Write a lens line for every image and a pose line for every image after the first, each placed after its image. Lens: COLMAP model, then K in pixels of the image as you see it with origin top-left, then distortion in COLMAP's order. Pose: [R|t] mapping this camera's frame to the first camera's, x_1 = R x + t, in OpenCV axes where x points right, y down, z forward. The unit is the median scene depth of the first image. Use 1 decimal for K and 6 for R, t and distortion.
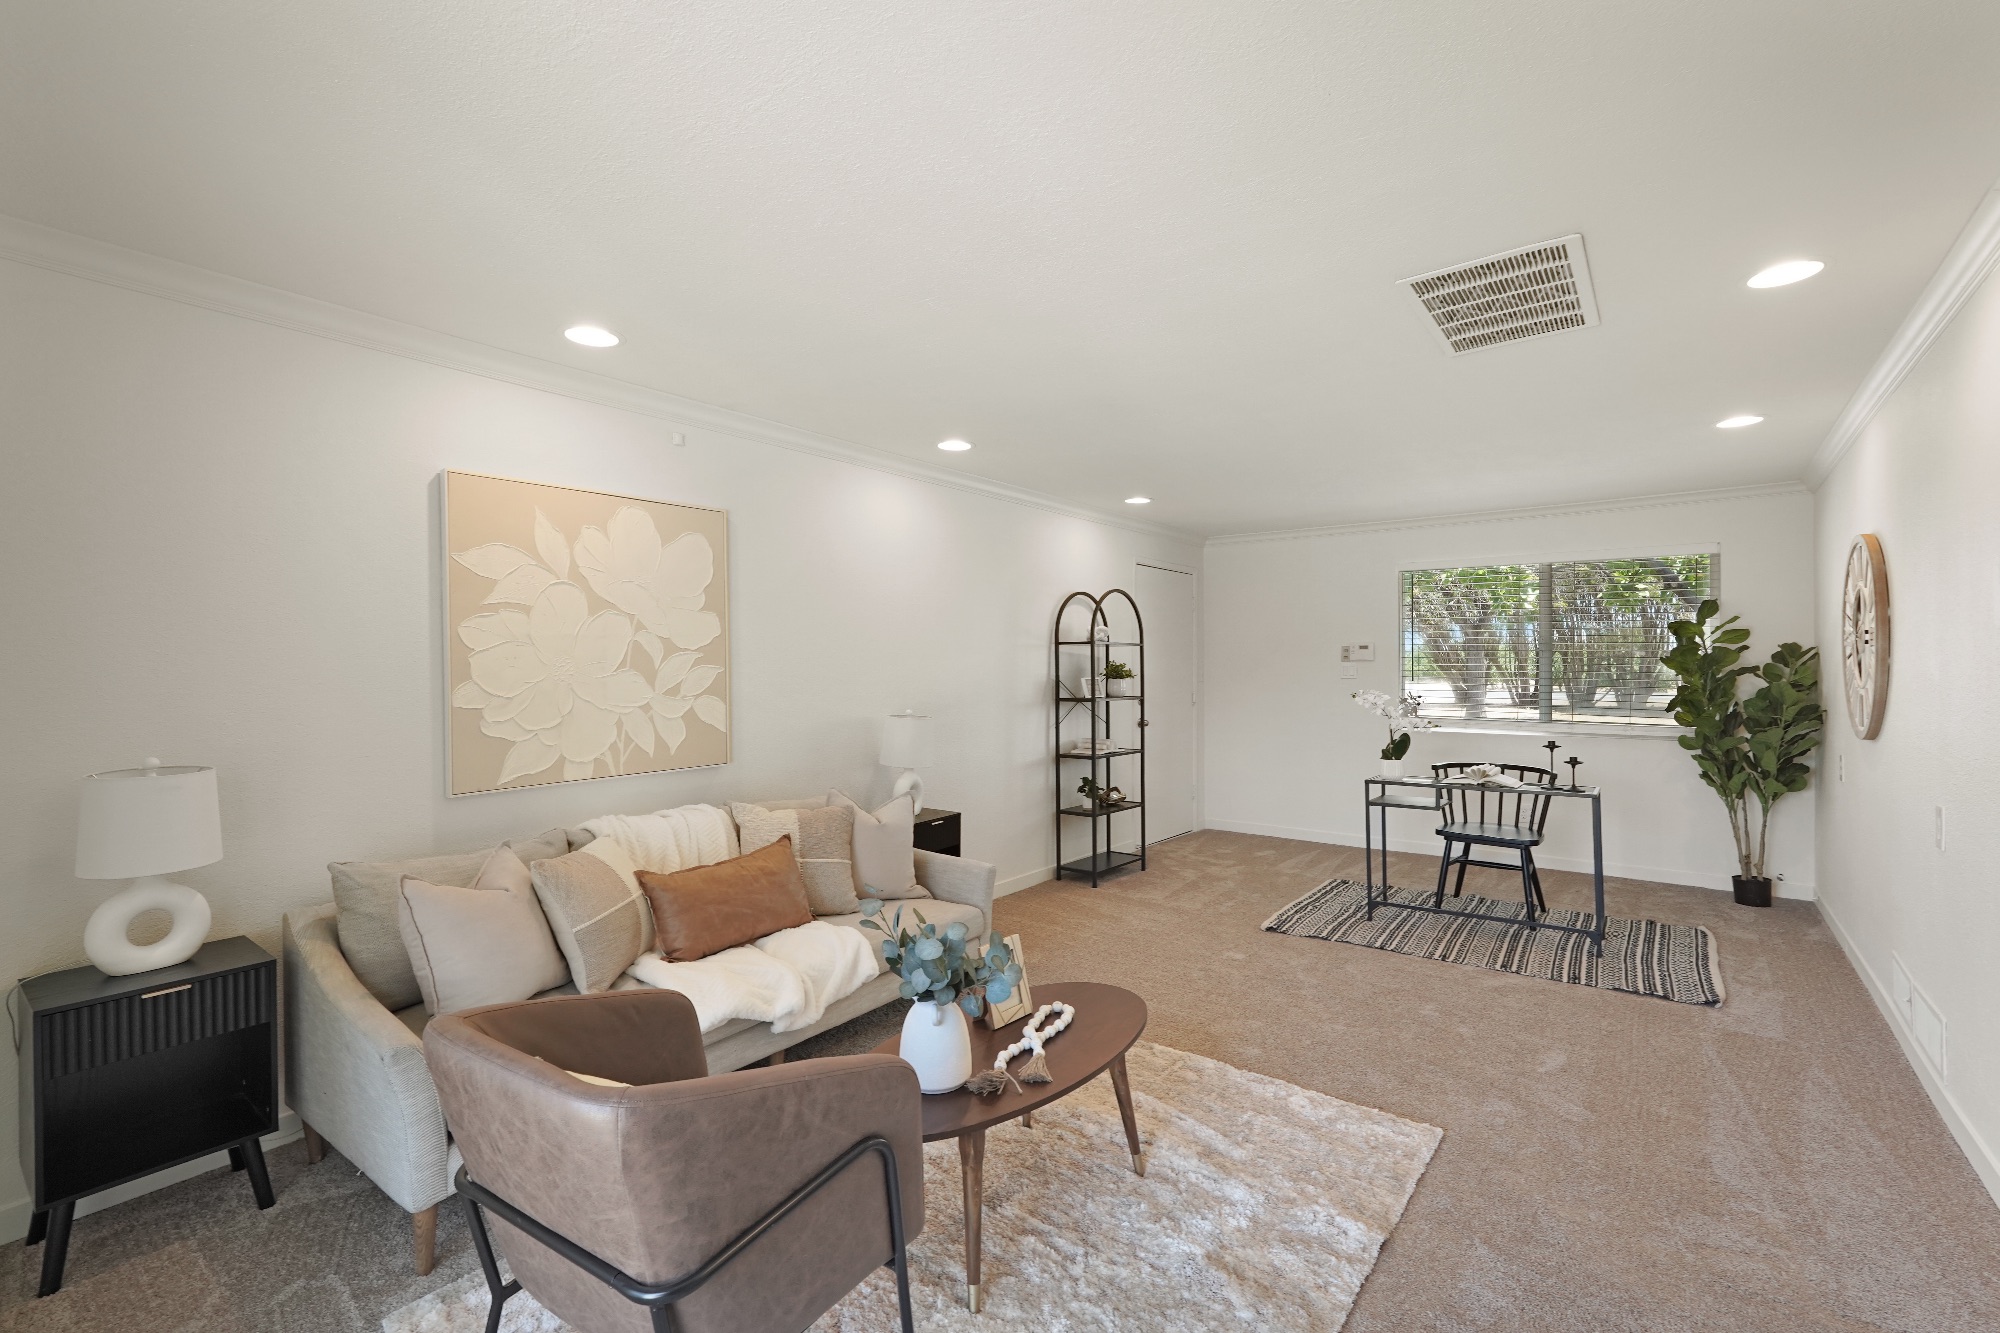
lens RADIAL K [[889.0, 0, 1003.8], [0, 889.0, 683.6], [0, 0, 1]] dist [0.015155, -0.000044]
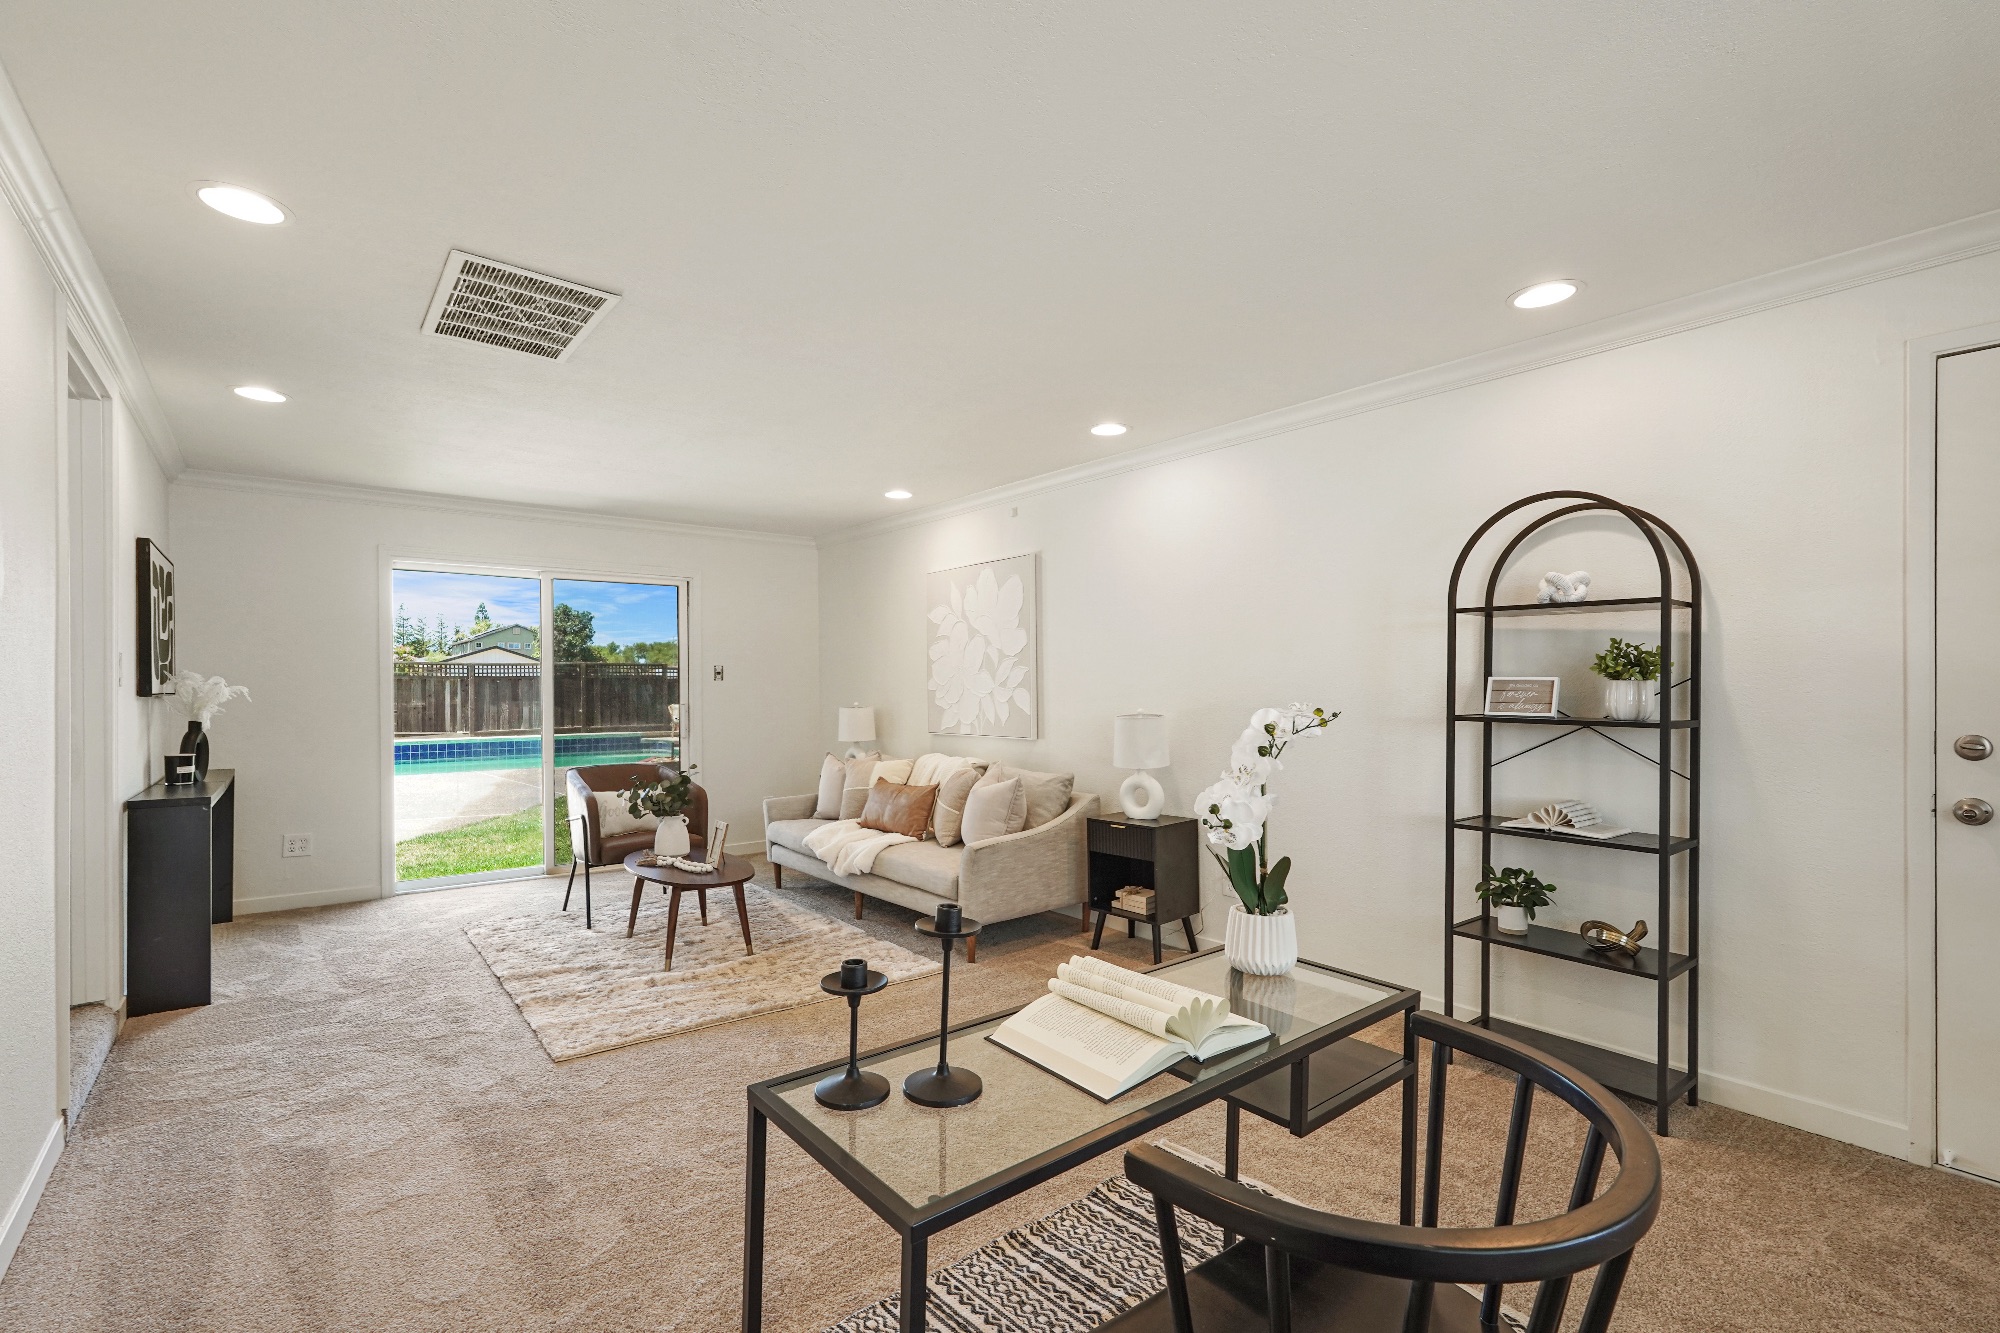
lens RADIAL K [[889.0, 0, 1003.8], [0, 889.0, 683.6], [0, 0, 1]] dist [0.015155, -0.000044]
pose [[-0.235588, 0.011884, -0.971780, 1.083401], [-0.005139, 0.999896, 0.013473, -0.012609], [0.971840, 0.008168, -0.235502, 1.350849]]
